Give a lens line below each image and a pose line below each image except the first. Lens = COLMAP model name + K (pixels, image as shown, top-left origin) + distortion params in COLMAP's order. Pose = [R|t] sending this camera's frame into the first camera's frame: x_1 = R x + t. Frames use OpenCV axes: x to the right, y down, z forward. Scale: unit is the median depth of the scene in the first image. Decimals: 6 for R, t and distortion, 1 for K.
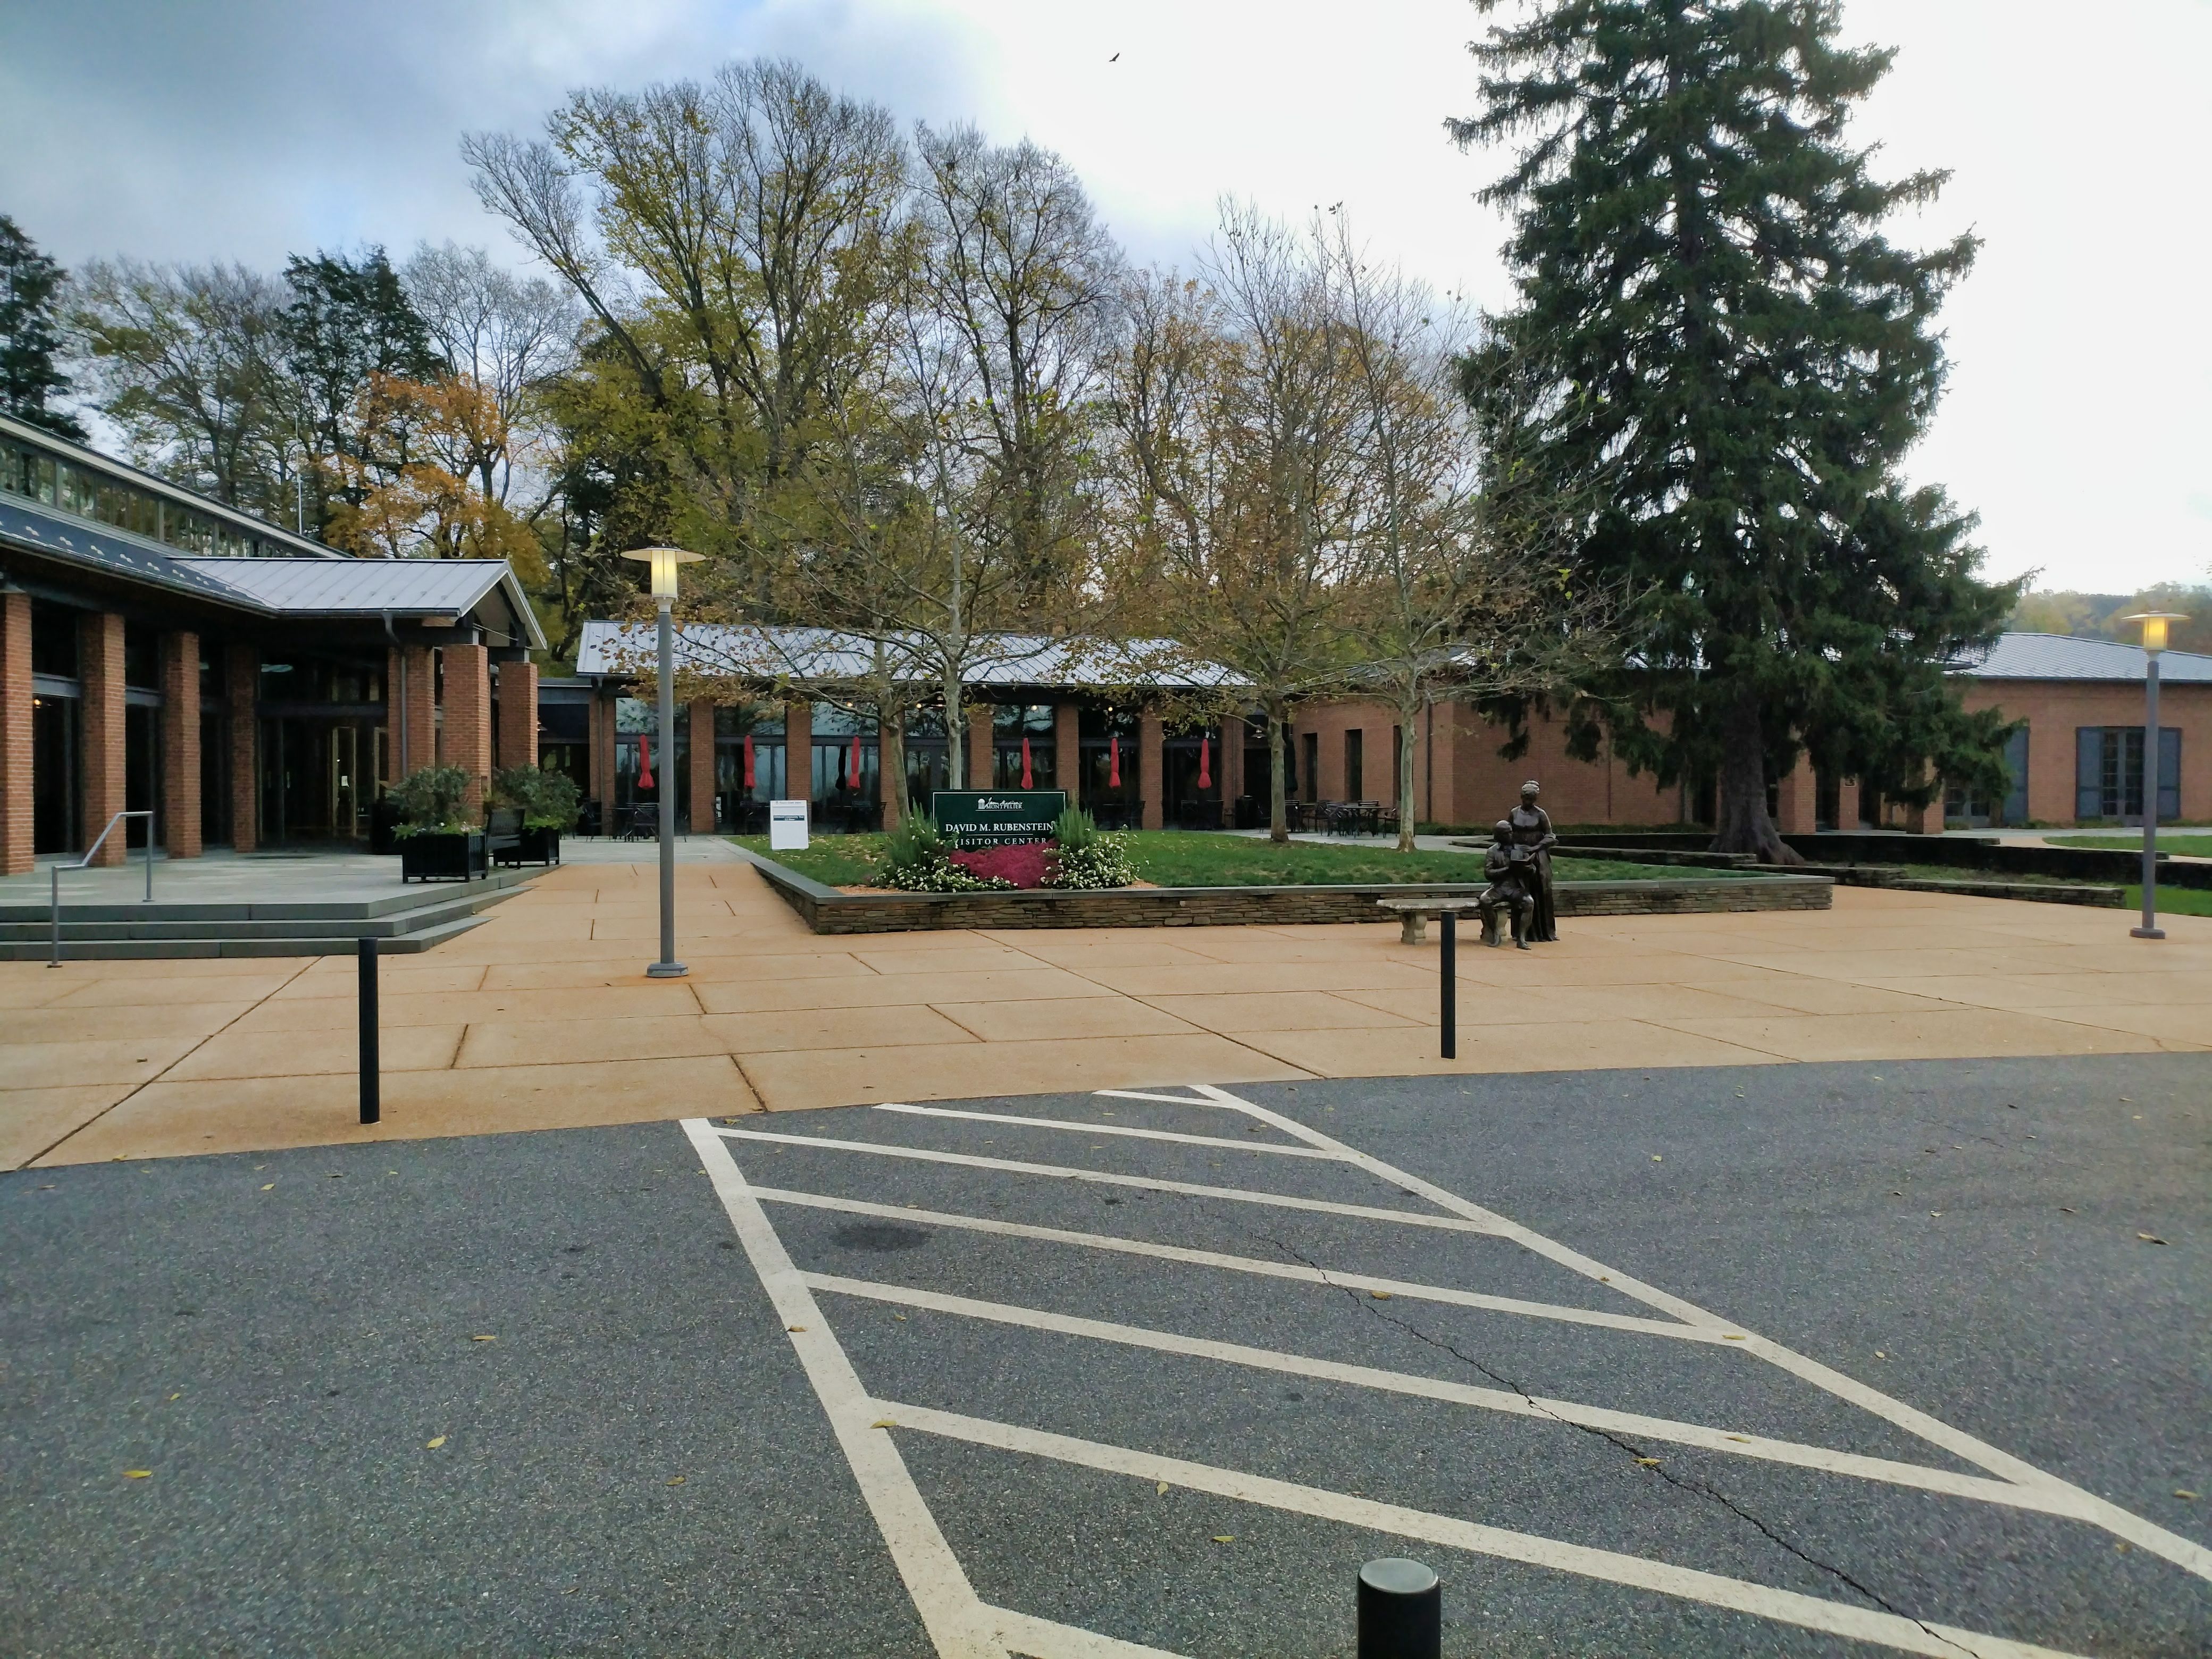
lens RADIAL K [[1653.1, 0, 1097.1], [0, 1653.1, 811.5], [0, 0, 1]] dist [0.003411, -0.004714]
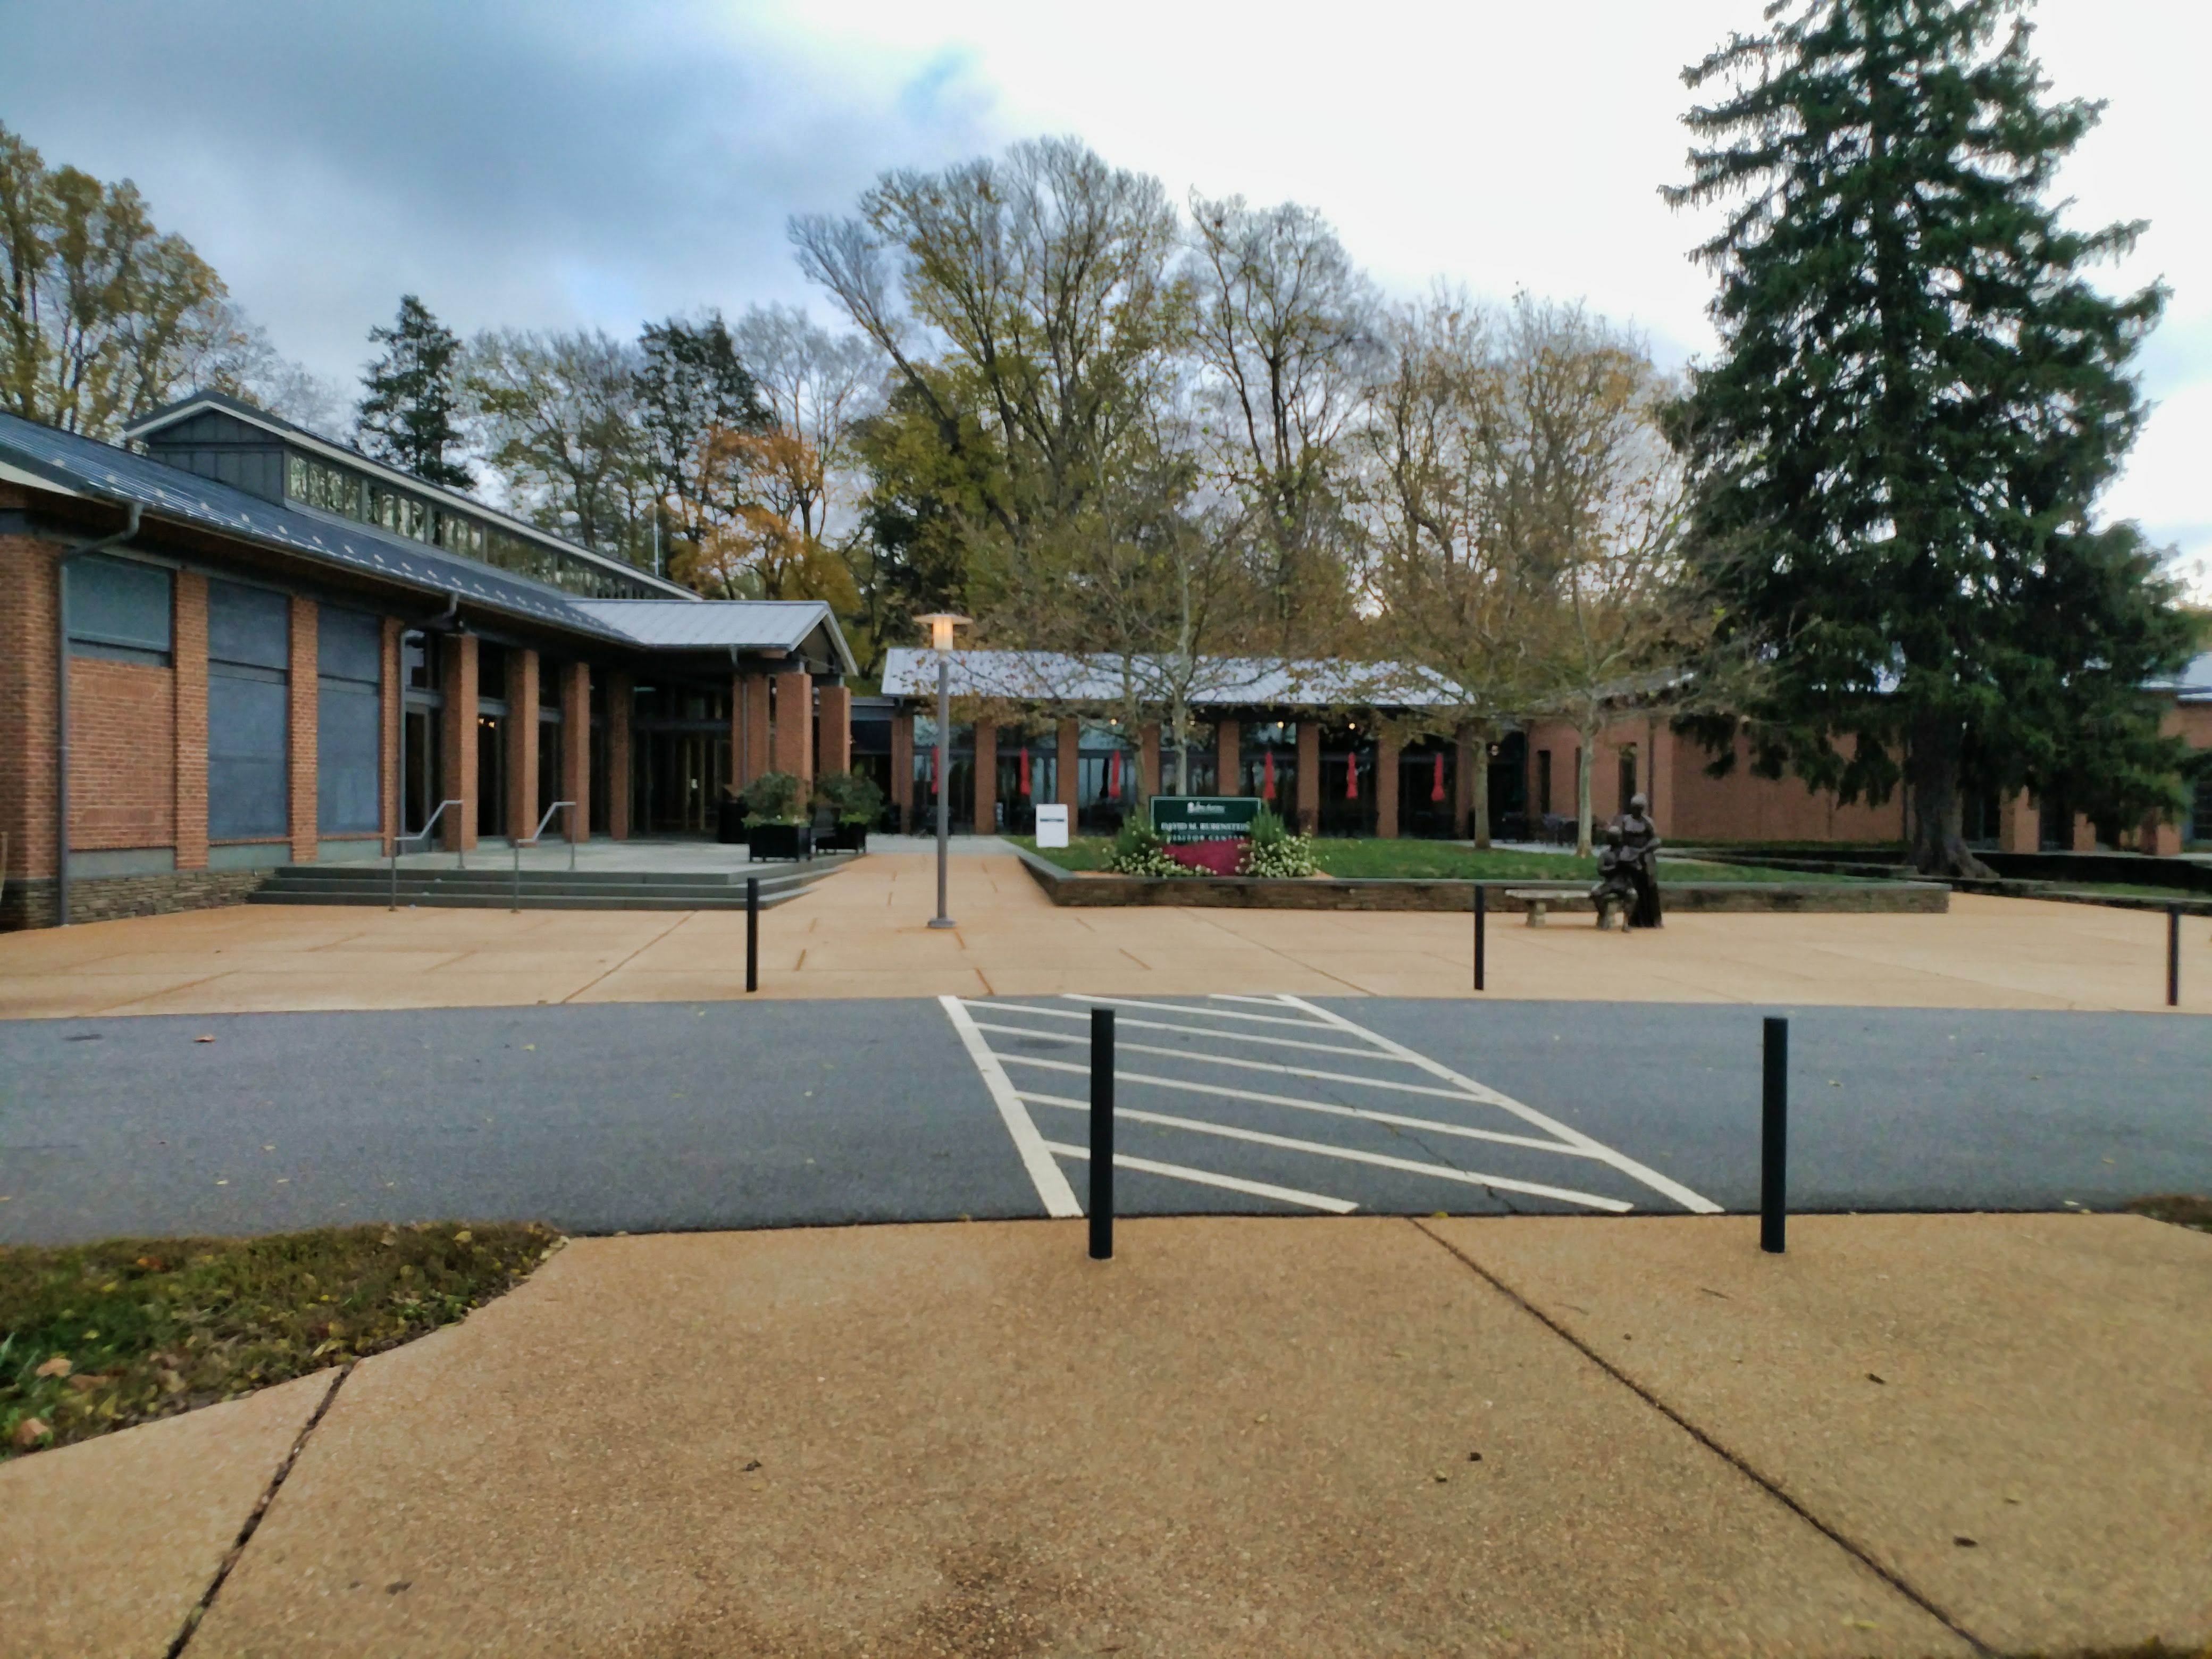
lens RADIAL K [[1624.7, 0, 1106.3], [0, 1624.7, 865.9], [0, 0, 1]] dist [-0.000372, -0.008043]
pose [[0.986181, 0.020786, -0.164362, 0.031323], [-0.016461, 0.999483, 0.027630, 0.003027], [0.164851, -0.024543, 0.986013, -0.099275]]
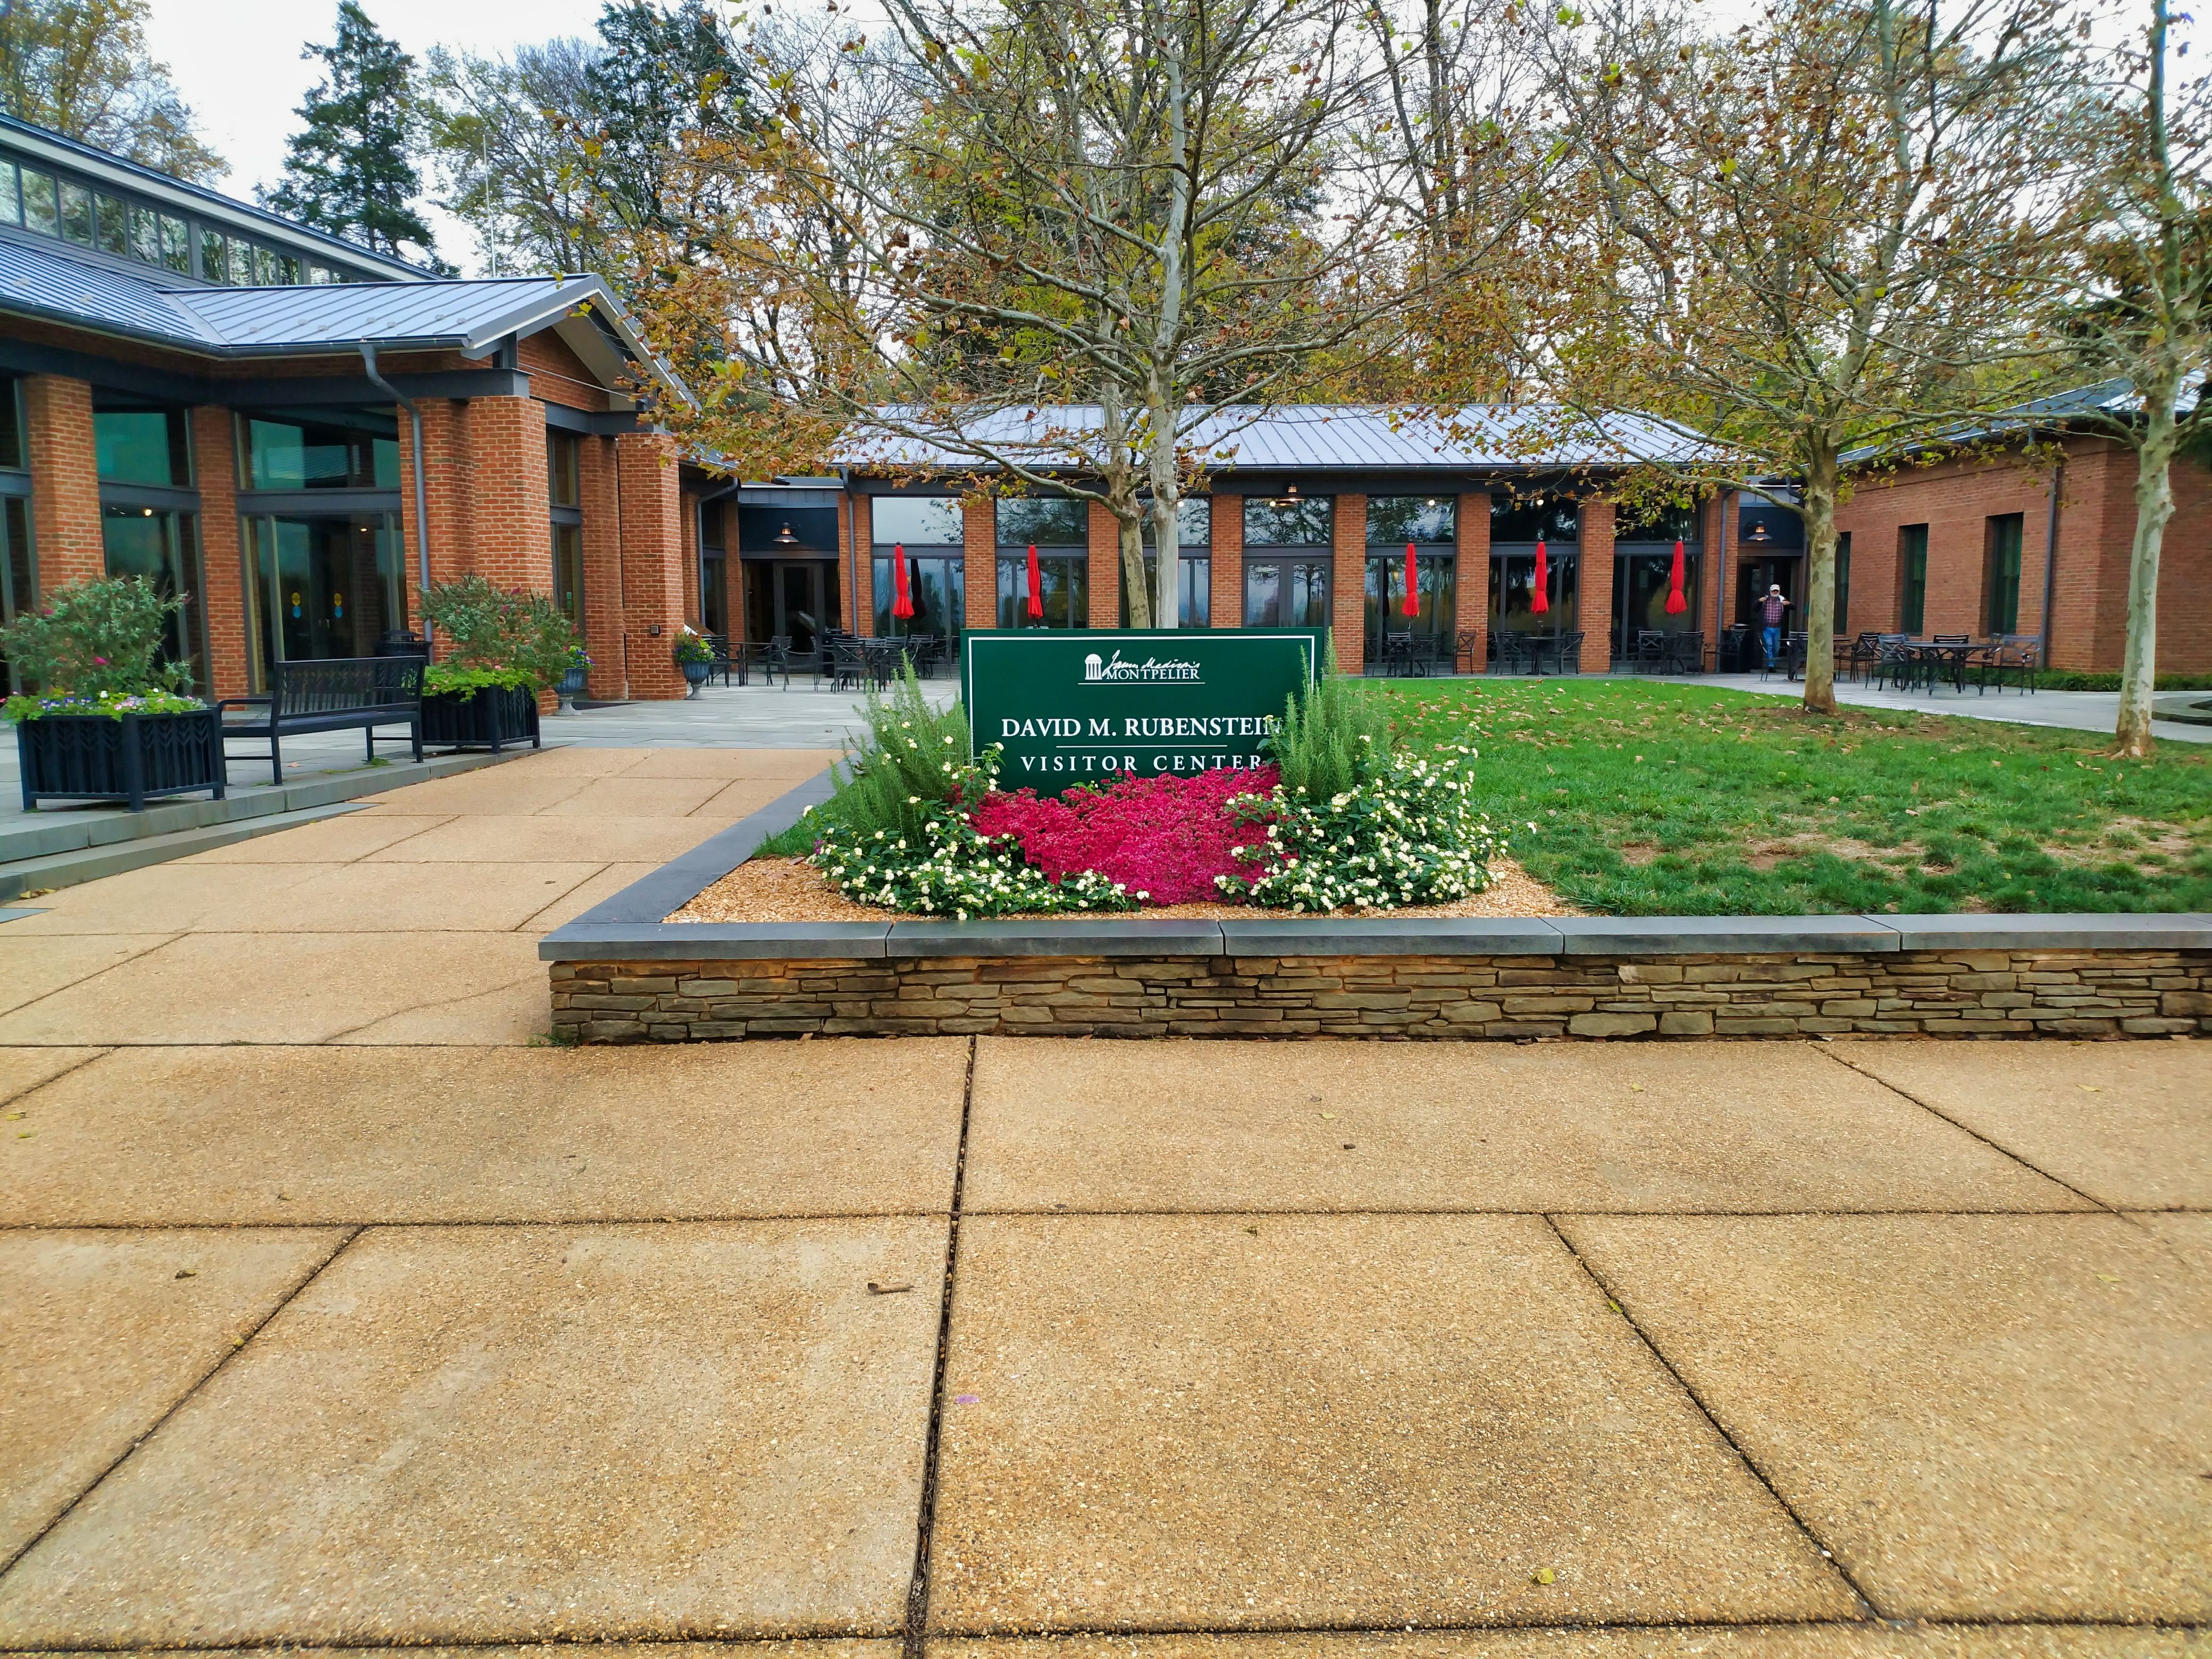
lens RADIAL K [[1613.3, 0, 1106.0], [0, 1613.3, 829.5], [0, 0, 1]] dist [0.072446, -0.080738]
pose [[0.965388, 0.031574, -0.258899, 0.015017], [-0.000667, 0.992941, 0.118607, -0.005387], [0.260816, -0.114329, 0.958595, 0.289568]]
